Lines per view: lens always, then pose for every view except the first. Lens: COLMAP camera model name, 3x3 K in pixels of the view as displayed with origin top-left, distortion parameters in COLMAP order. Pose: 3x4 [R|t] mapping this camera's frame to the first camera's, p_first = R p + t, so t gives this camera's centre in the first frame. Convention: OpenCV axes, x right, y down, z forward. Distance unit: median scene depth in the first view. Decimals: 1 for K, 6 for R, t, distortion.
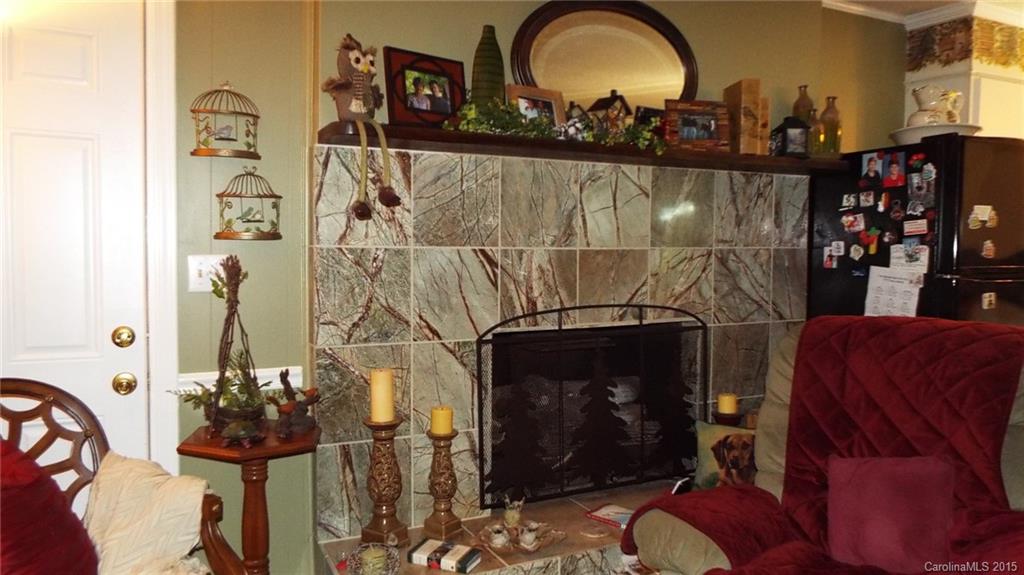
lens RADIAL K [[756.7, 0, 519.0], [0, 756.7, 290.4], [0, 0, 1]] dist [-0.018265, 0.022106]
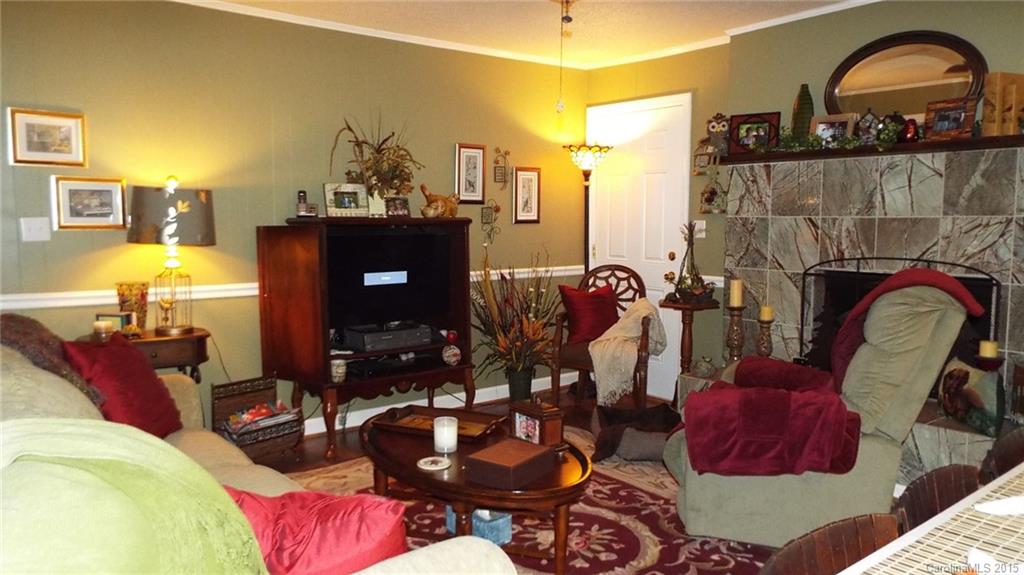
lens RADIAL K [[756.7, 0, 513.0], [0, 756.7, 286.3], [0, 0, 1]] dist [-0.018265, 0.022106]
pose [[0.198985, 0.087167, -0.976118, 1.445256], [-0.050506, 0.995625, 0.078613, -0.002485], [0.978700, 0.033657, 0.202517, 0.041629]]
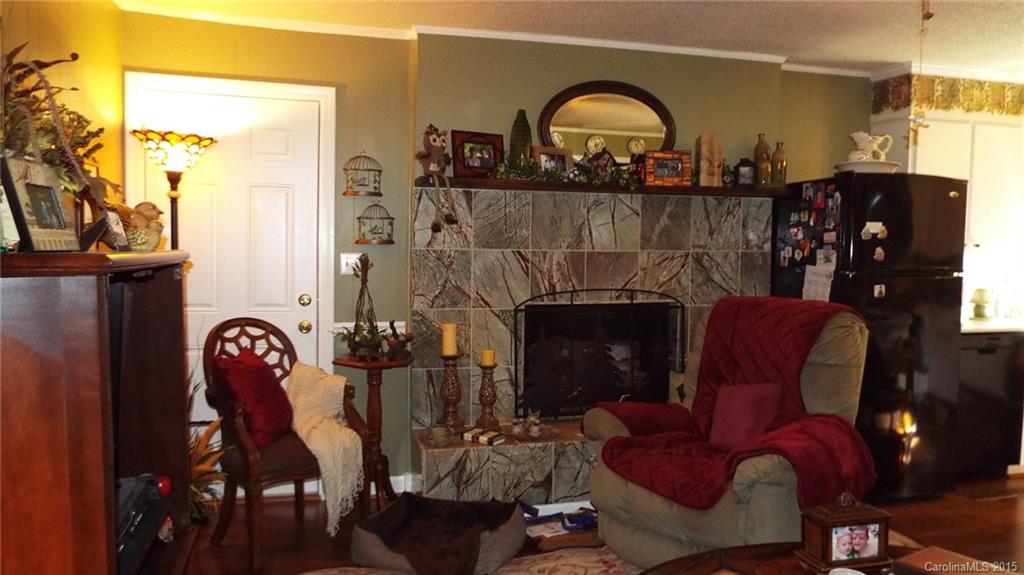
lens RADIAL K [[756.7, 0, 517.9], [0, 756.7, 292.7], [0, 0, 1]] dist [-0.018265, 0.022106]
pose [[0.980543, 0.018015, -0.195476, 0.258025], [-0.017493, 0.999837, 0.004396, 0.025154], [0.195523, -0.000891, 0.980699, -0.532664]]
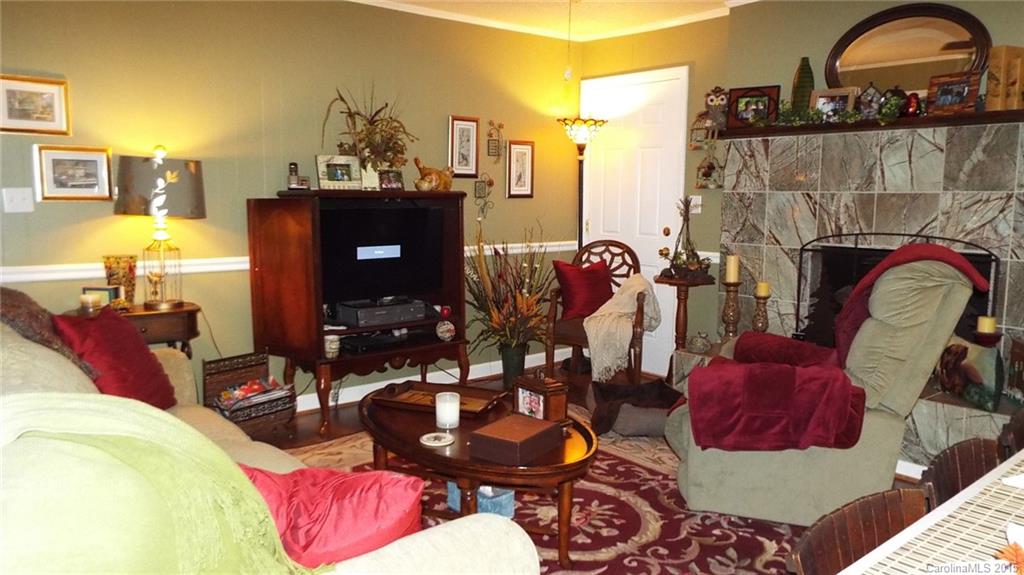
lens RADIAL K [[756.7, 0, 514.2], [0, 756.7, 286.8], [0, 0, 1]] dist [-0.018265, 0.022106]
pose [[0.222534, 0.117201, -0.967855, 1.419412], [-0.055262, 0.992668, 0.107500, 0.006501], [0.973357, 0.029563, 0.227379, 0.017921]]
